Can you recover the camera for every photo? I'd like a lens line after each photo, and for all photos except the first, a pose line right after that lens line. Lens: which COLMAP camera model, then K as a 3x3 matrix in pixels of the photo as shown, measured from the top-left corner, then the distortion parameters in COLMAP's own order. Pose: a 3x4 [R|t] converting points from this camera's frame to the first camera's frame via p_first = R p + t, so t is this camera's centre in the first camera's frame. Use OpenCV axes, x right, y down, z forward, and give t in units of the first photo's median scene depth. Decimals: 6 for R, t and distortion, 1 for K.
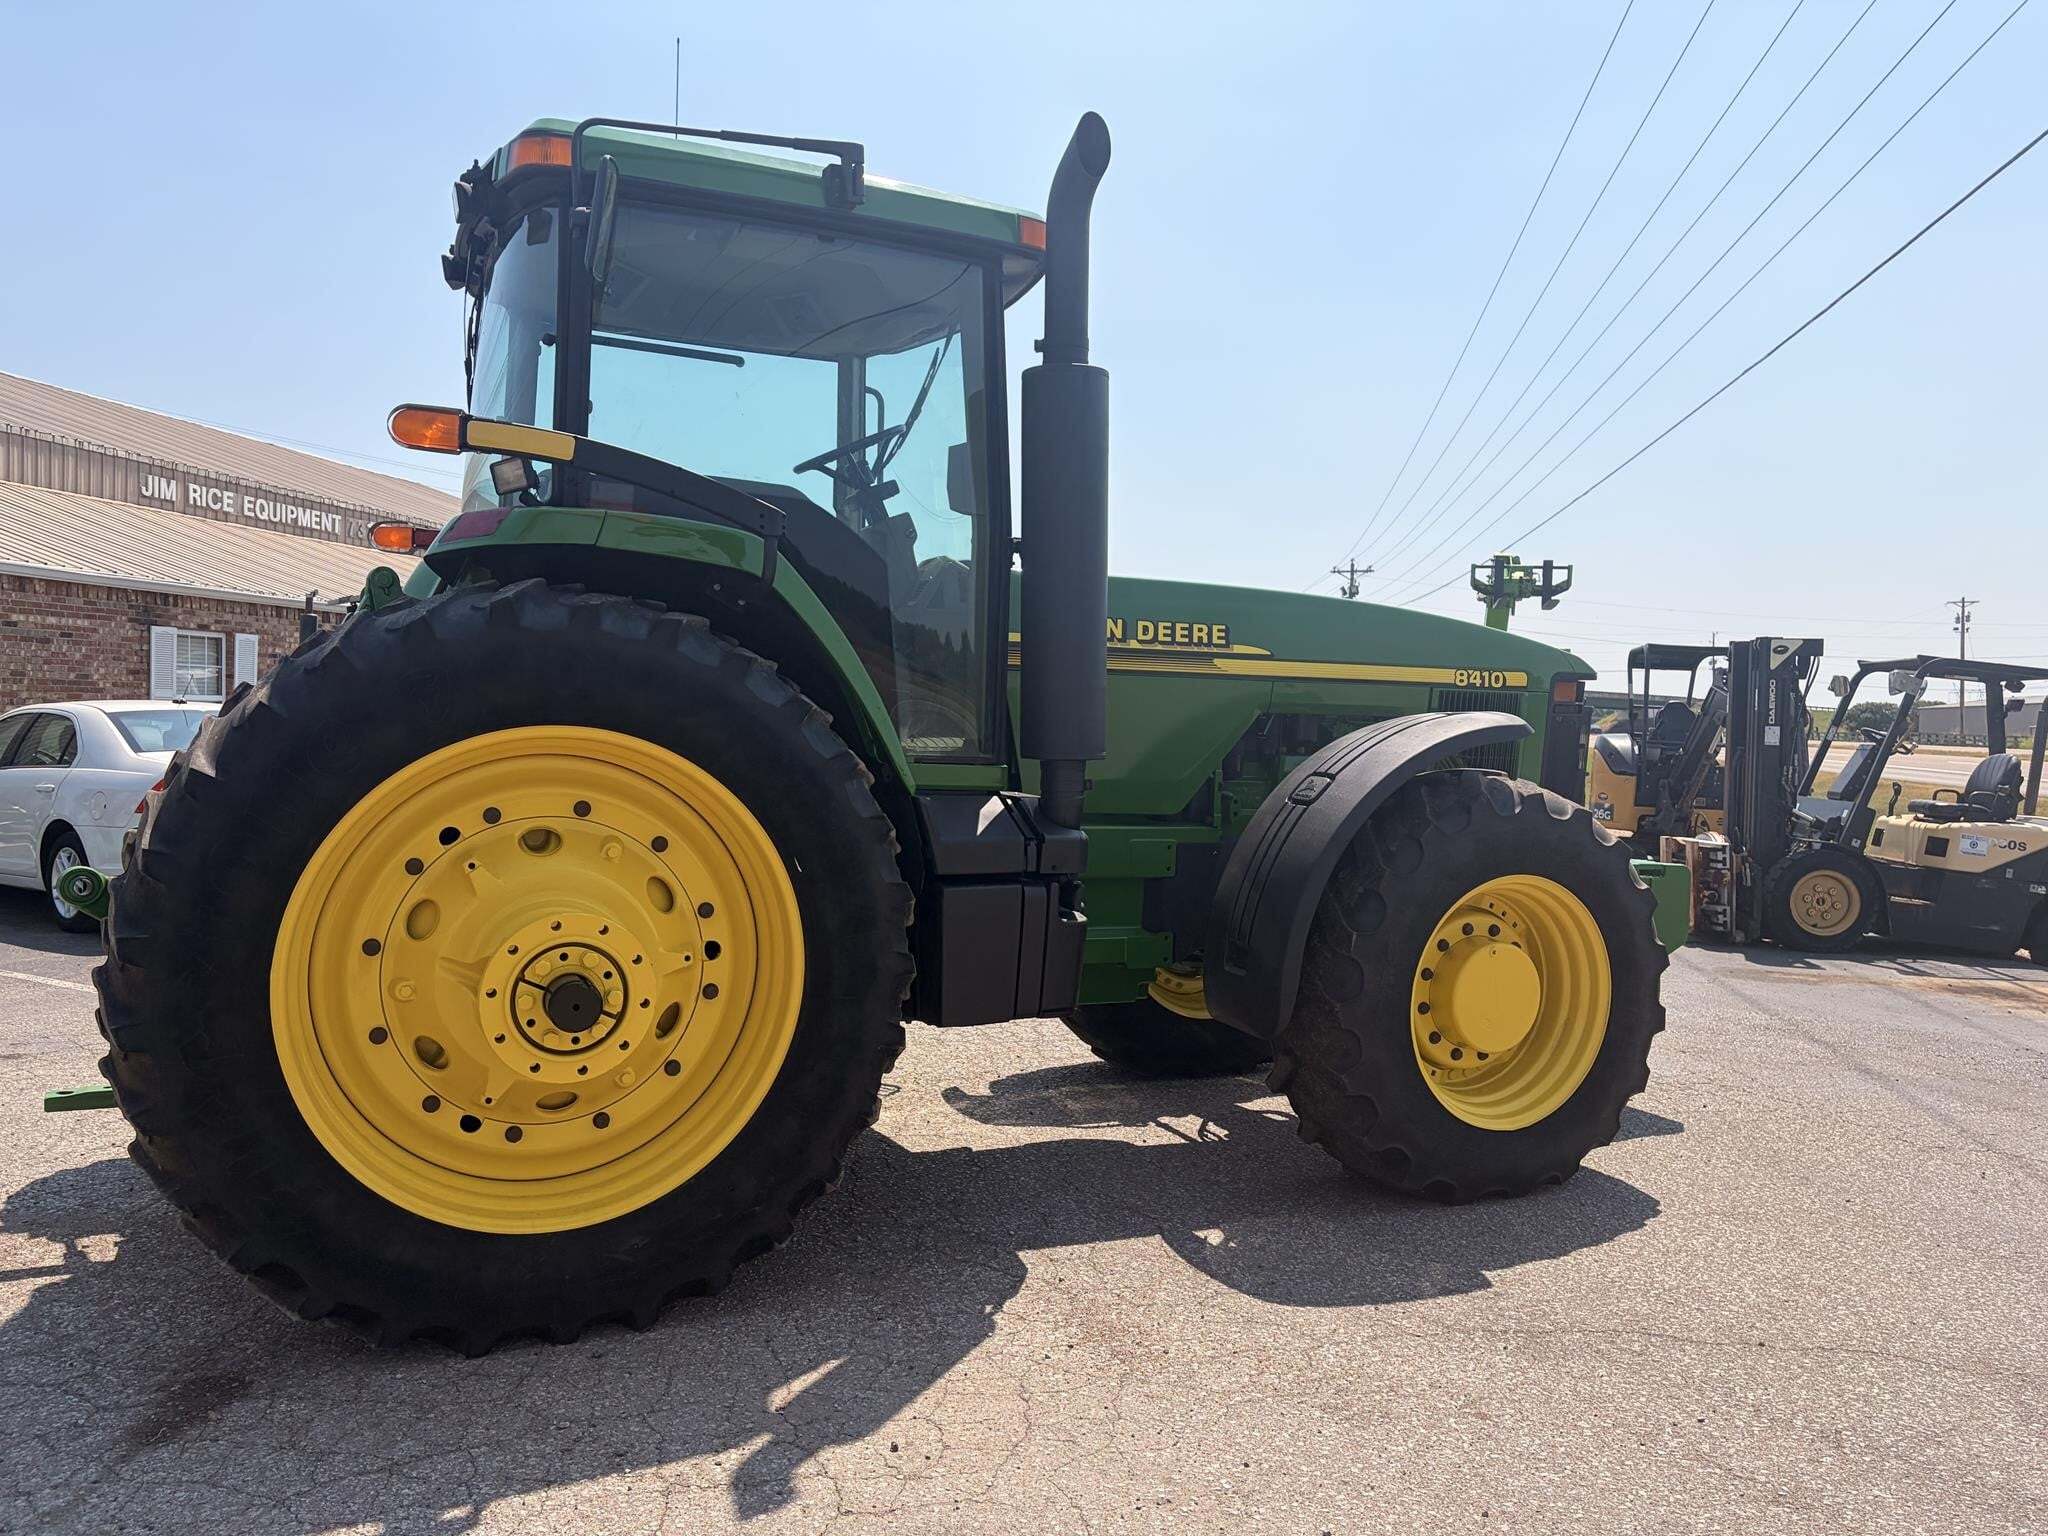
lens RADIAL K [[1596.9, 0, 1024.0], [0, 1596.9, 768.0], [0, 0, 1]] dist [0.045904, -0.011763]
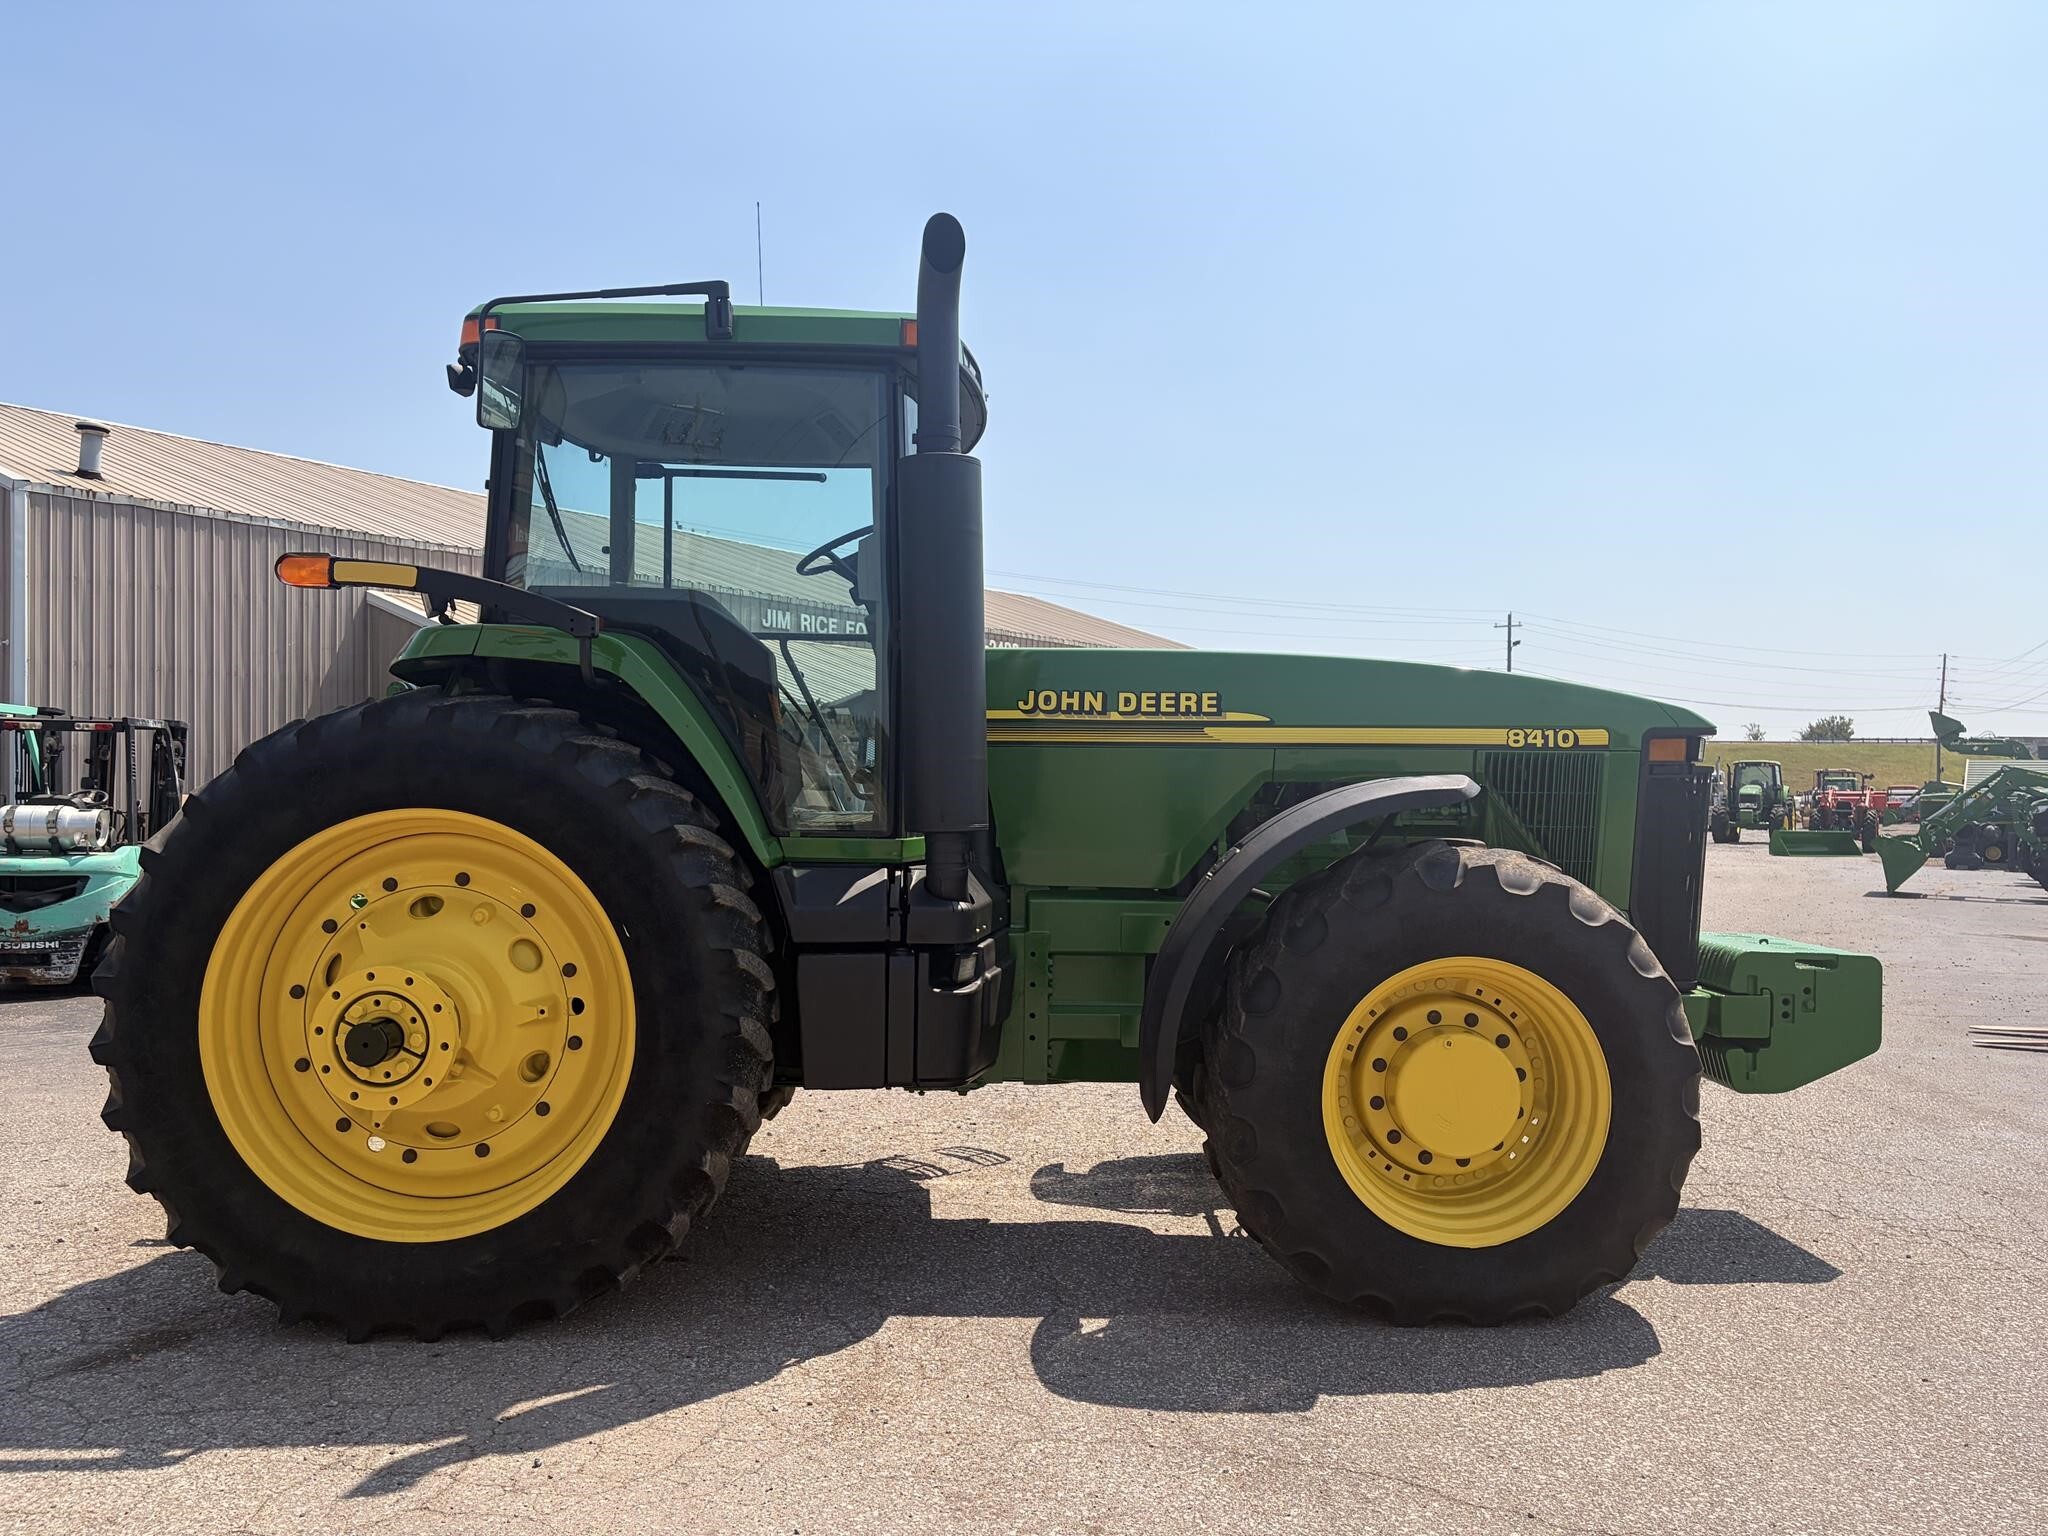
lens RADIAL K [[1596.9, 0, 1024.0], [0, 1596.9, 768.0], [0, 0, 1]] dist [0.045904, -0.011763]
pose [[0.905410, -0.029842, -0.423489, 0.511243], [0.006670, 0.998403, -0.056094, 0.011404], [0.424486, 0.047964, 0.904163, 0.094552]]
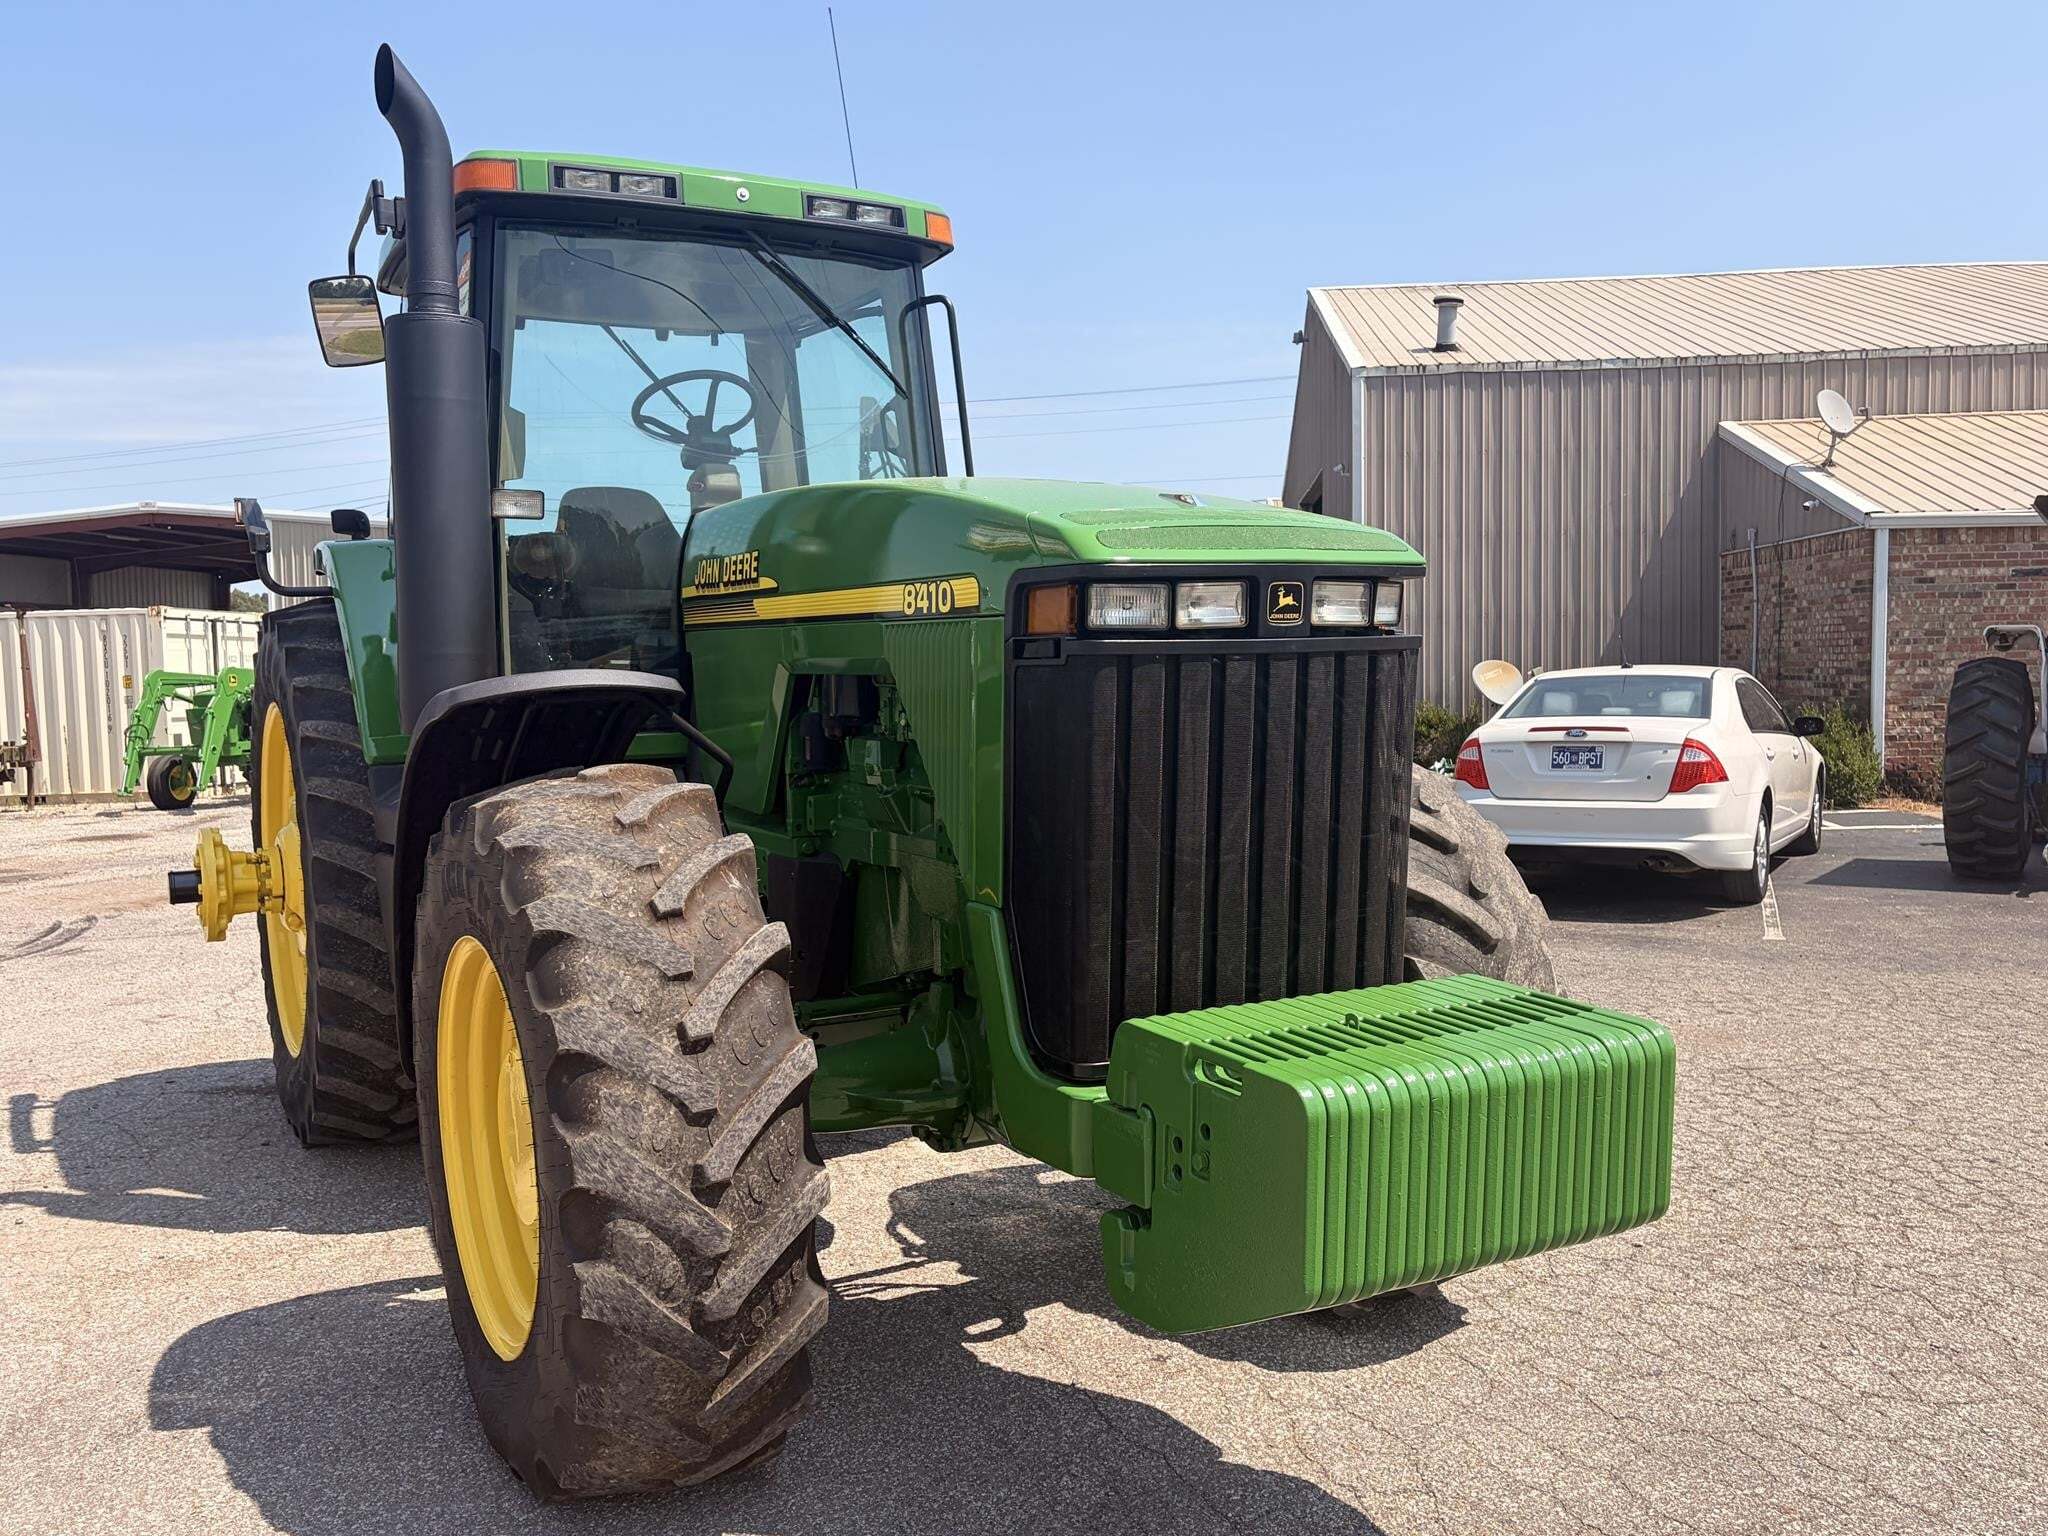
lens RADIAL K [[1715.2, 0, 999.3], [0, 1715.2, 781.3], [0, 0, 1]] dist [0.036546, -0.008715]
pose [[0.072290, 0.045173, -0.996360, 1.068453], [-0.016173, 0.998896, 0.044114, -0.027758], [0.997253, 0.012925, 0.072941, 1.264827]]
